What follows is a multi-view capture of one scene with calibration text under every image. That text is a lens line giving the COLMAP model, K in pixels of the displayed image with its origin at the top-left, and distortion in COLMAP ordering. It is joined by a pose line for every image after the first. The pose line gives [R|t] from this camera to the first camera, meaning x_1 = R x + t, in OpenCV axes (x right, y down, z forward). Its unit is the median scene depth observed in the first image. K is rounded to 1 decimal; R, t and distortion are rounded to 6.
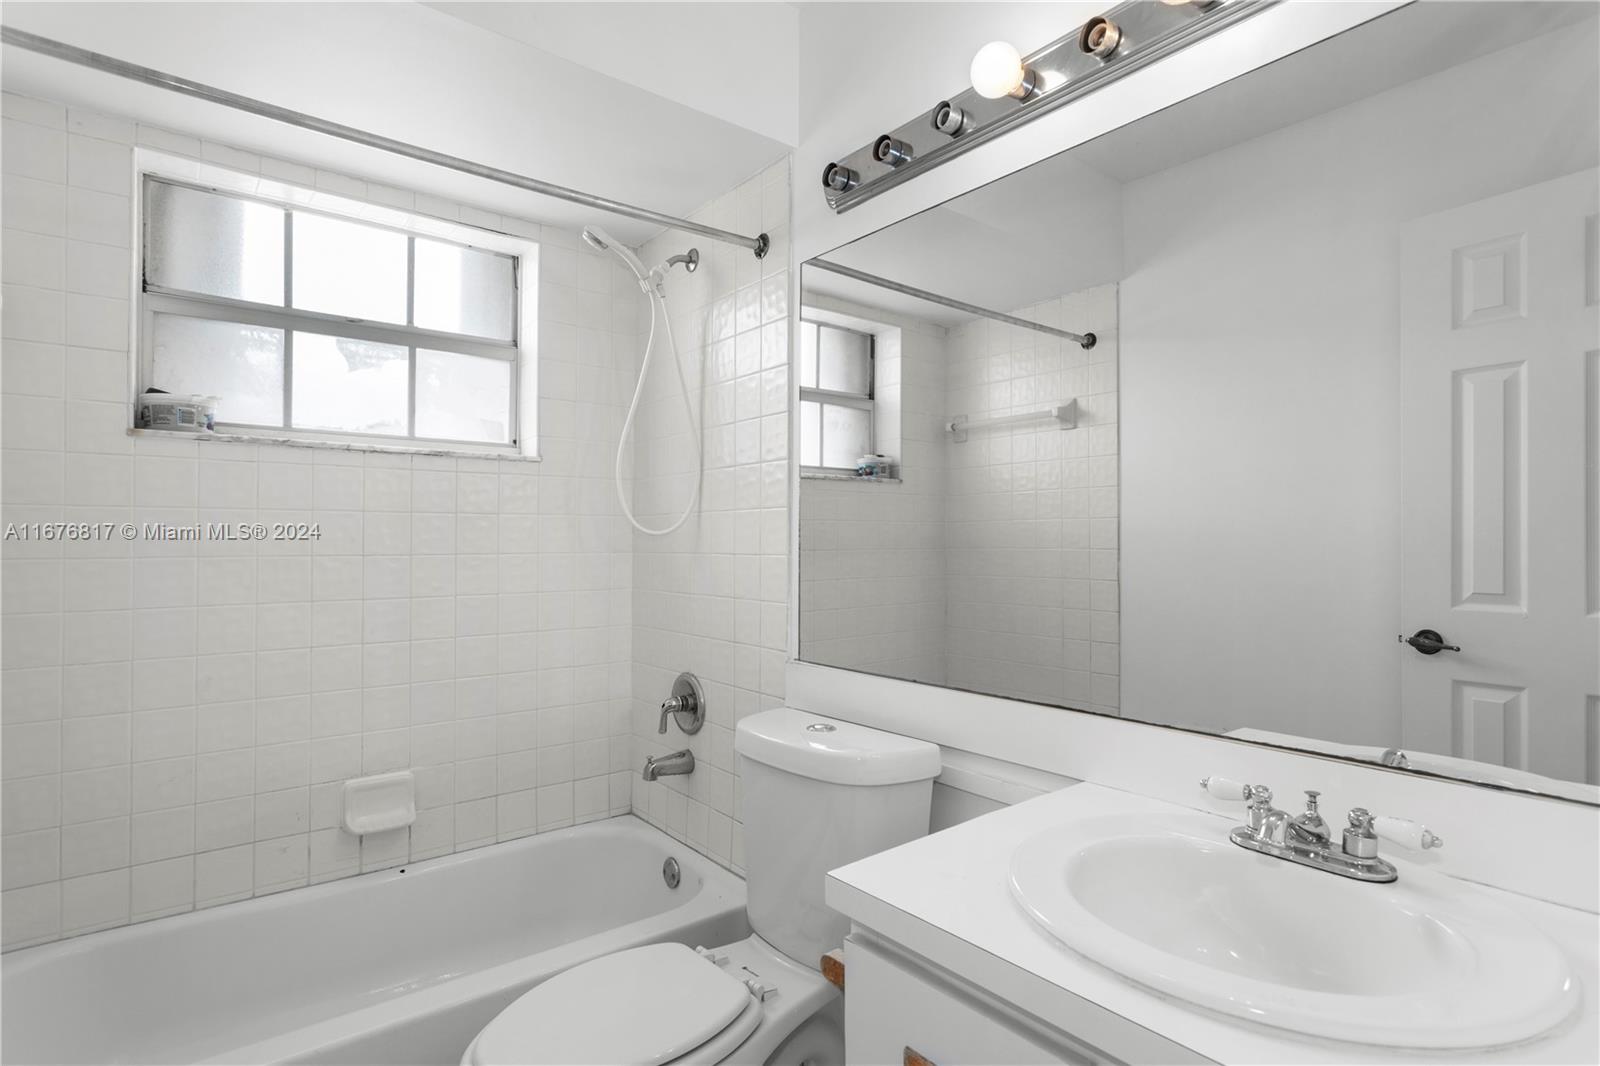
lens RADIAL K [[809.4, 0, 801.5], [0, 809.4, 533.5], [0, 0, 1]] dist [0.002109, 0.000732]
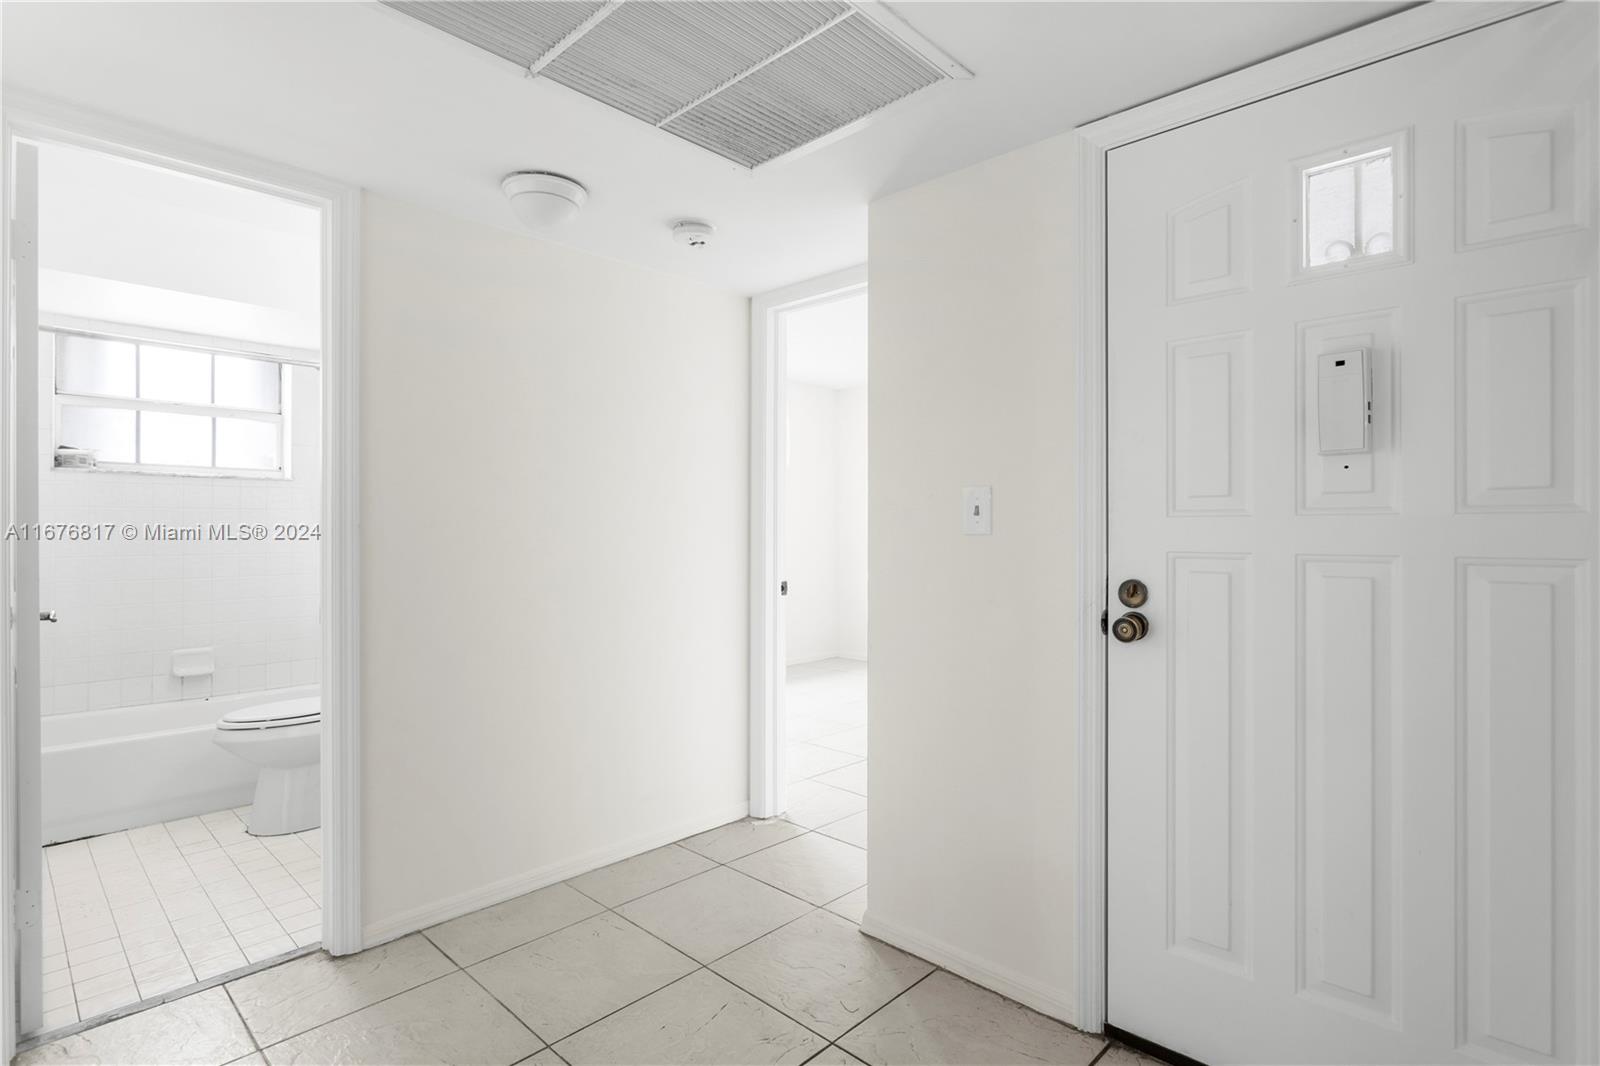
lens RADIAL K [[809.4, 0, 795.5], [0, 809.4, 532.3], [0, 0, 1]] dist [0.002109, 0.000732]
pose [[0.991612, -0.001071, 0.129247, 0.622124], [-0.000113, 0.999958, 0.009154, 0.009230], [-0.129251, -0.009092, 0.991570, -1.043877]]
